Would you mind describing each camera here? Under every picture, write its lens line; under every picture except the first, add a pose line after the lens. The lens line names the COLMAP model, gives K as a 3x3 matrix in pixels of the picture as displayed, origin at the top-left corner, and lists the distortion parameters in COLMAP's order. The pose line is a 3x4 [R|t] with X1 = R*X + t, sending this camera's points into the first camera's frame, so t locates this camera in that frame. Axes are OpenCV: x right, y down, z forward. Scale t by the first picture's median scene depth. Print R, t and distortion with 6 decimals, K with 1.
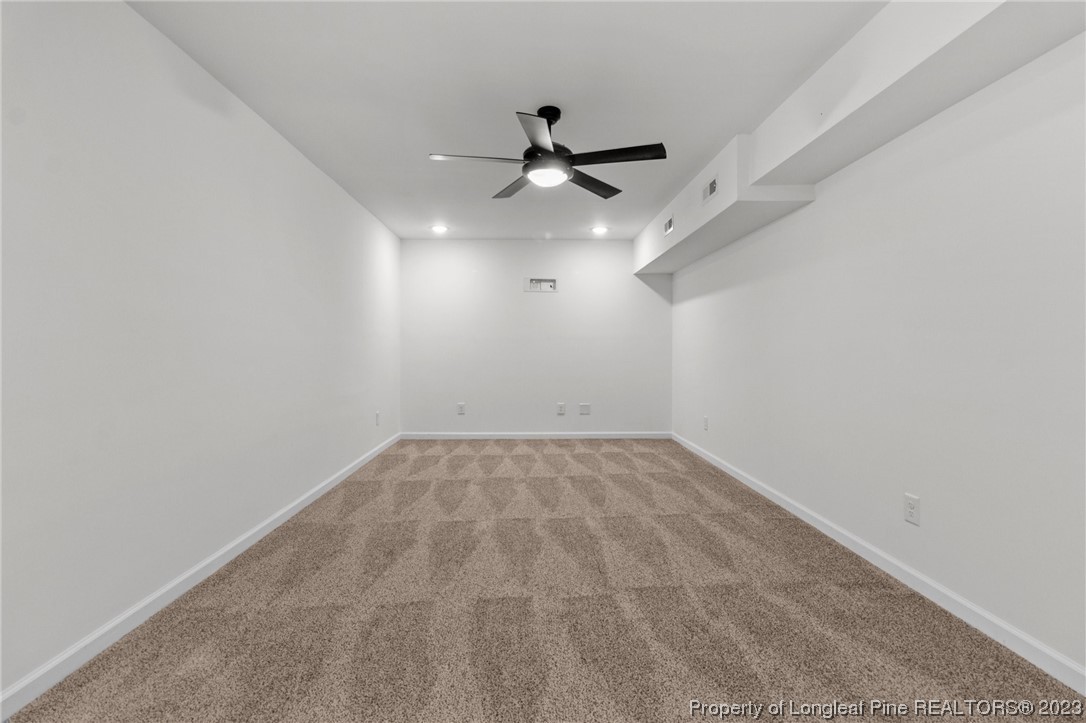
lens RADIAL K [[502.8, 0, 543.2], [0, 502.8, 349.9], [0, 0, 1]] dist [0.003988, -0.000475]
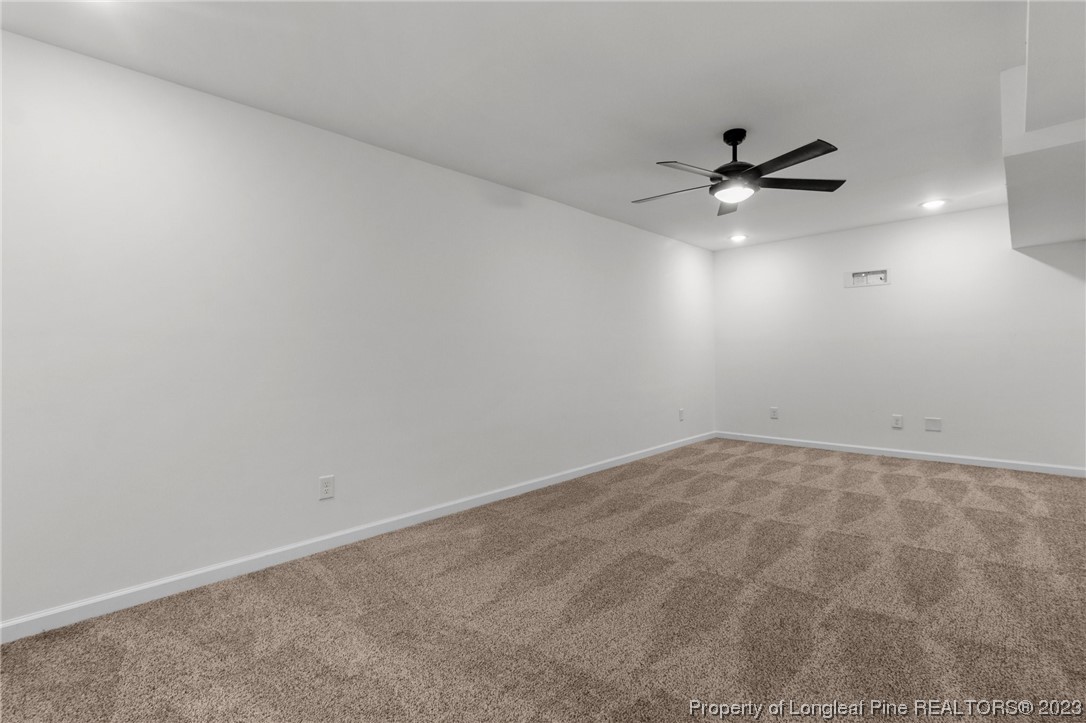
lens RADIAL K [[502.8, 0, 540.8], [0, 502.8, 366.3], [0, 0, 1]] dist [0.003988, -0.000475]
pose [[0.702042, 0.004885, -0.712119, 0.422344], [0.014617, 0.999667, 0.021268, -0.005947], [0.711986, -0.025340, 0.701737, -0.045764]]
